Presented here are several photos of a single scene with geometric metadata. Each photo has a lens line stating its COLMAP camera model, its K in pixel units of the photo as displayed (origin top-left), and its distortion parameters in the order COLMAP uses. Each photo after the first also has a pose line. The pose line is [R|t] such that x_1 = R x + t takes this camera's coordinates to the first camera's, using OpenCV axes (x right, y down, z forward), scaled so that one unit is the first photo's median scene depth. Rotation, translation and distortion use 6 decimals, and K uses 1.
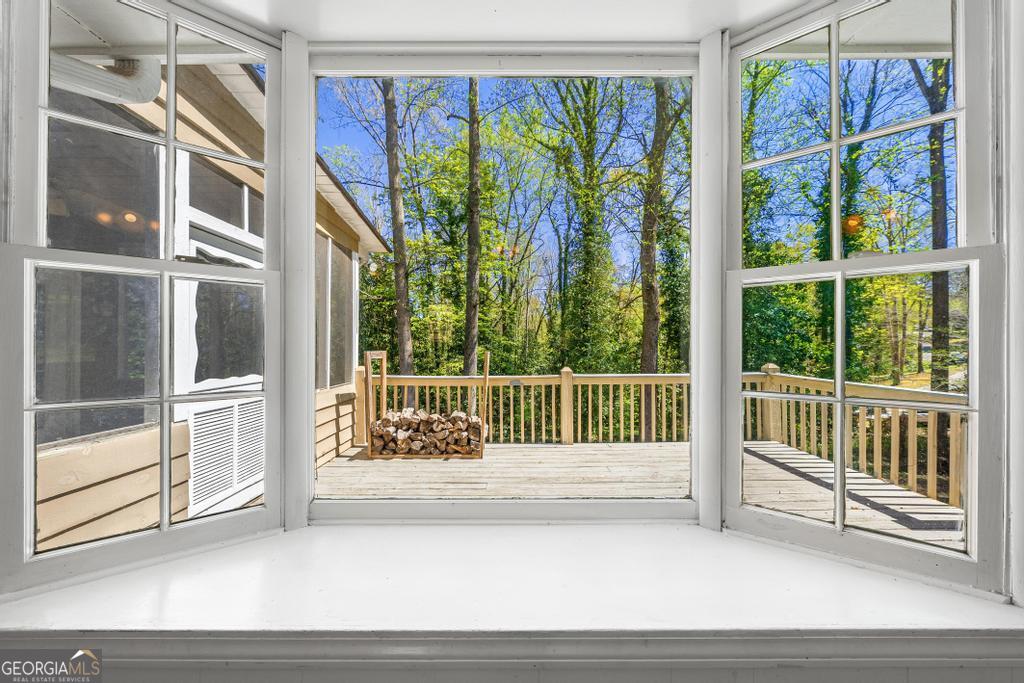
lens RADIAL K [[349.7, 0, 521.1], [0, 349.7, 341.2], [0, 0, 1]] dist [-0.001018, -0.000589]
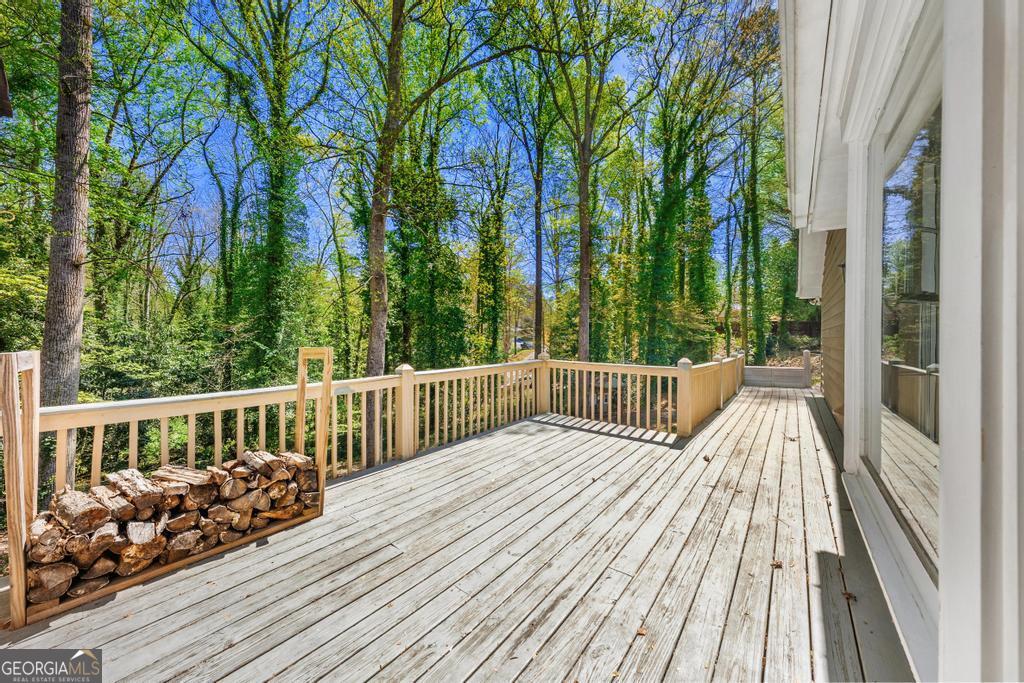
lens RADIAL K [[349.7, 0, 516.8], [0, 349.7, 346.5], [0, 0, 1]] dist [-0.001018, -0.000589]
pose [[0.626232, -0.011626, 0.779550, -0.380245], [-0.012178, 0.999621, 0.024692, 0.011892], [-0.779541, -0.024956, 0.625853, 0.344163]]
